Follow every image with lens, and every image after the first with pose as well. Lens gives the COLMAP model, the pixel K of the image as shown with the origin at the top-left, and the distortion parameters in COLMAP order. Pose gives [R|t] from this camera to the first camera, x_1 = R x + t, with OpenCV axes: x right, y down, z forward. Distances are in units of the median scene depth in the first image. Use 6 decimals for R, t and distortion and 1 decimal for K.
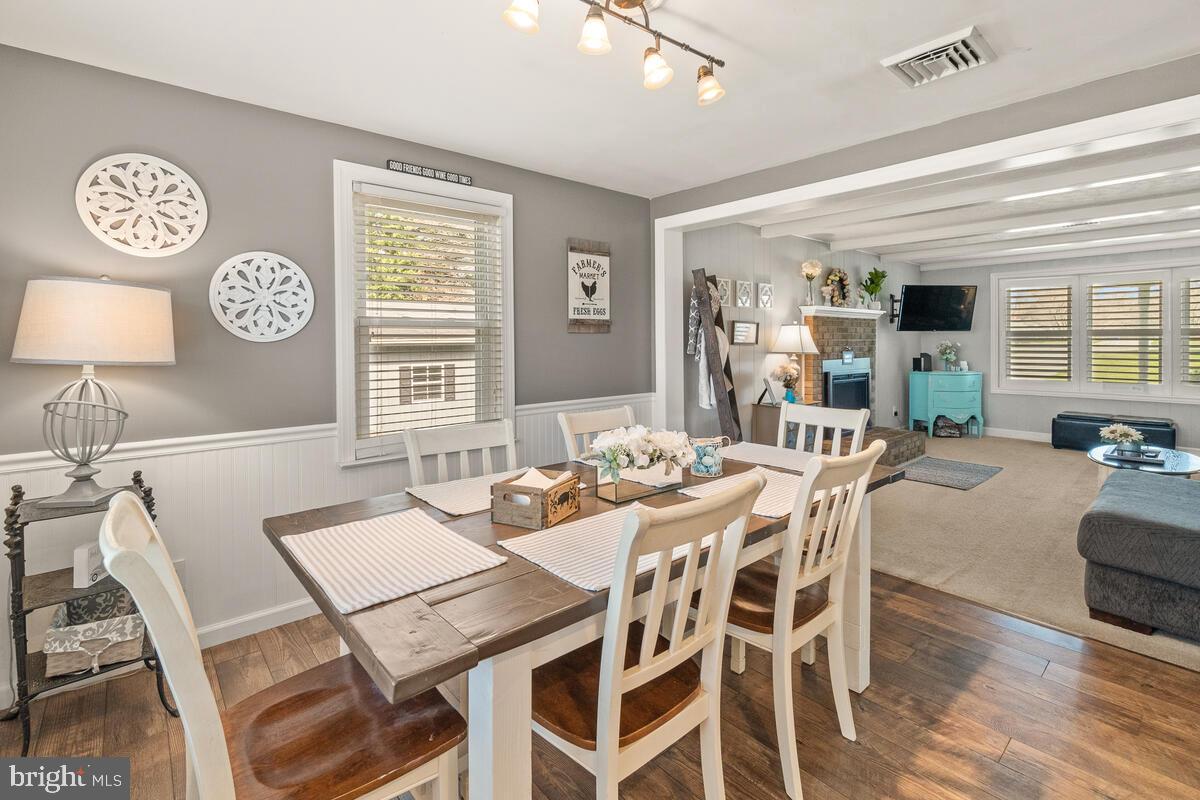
lens RADIAL K [[542.3, 0, 596.2], [0, 542.3, 396.4], [0, 0, 1]] dist [0.000791, 0.000006]
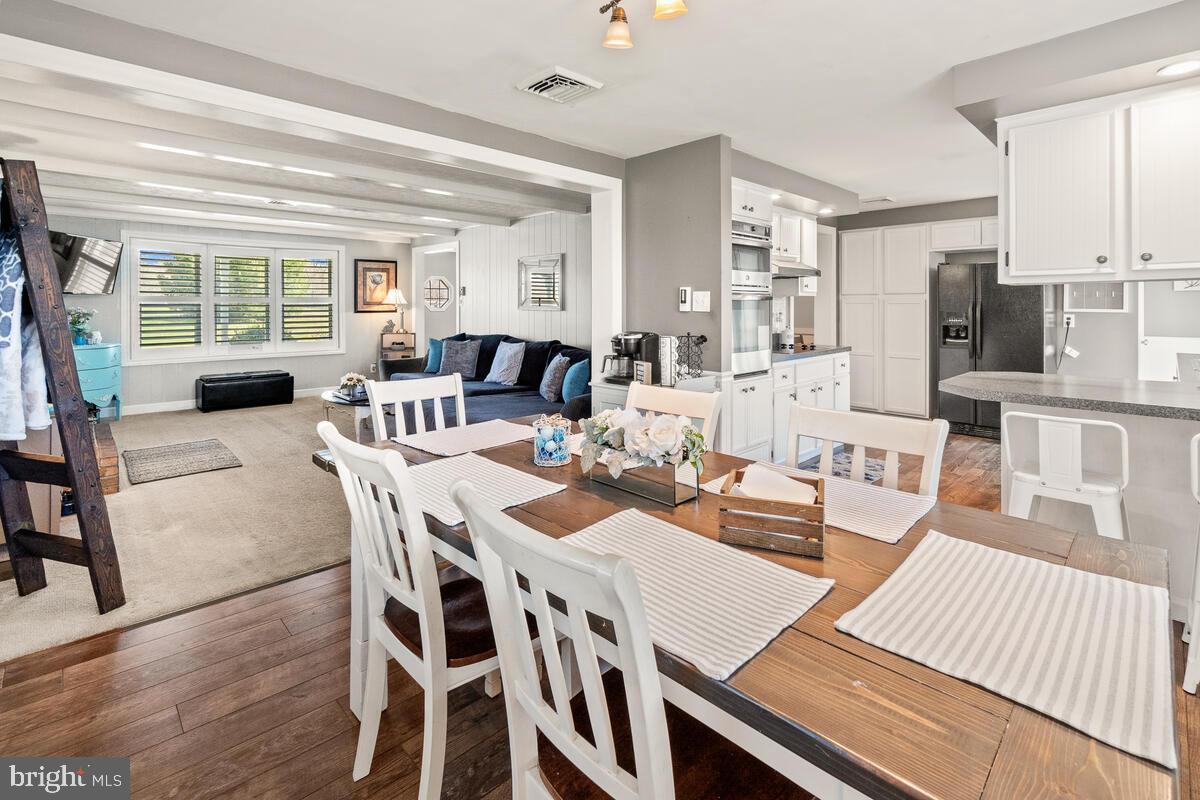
lens RADIAL K [[542.3, 0, 596.2], [0, 542.3, 396.4], [0, 0, 1]] dist [0.000791, 0.000006]
pose [[-0.062084, -0.160474, 0.985086, -0.289503], [0.099187, 0.981112, 0.166078, -0.042710], [-0.993130, 0.108018, -0.044994, 0.414045]]
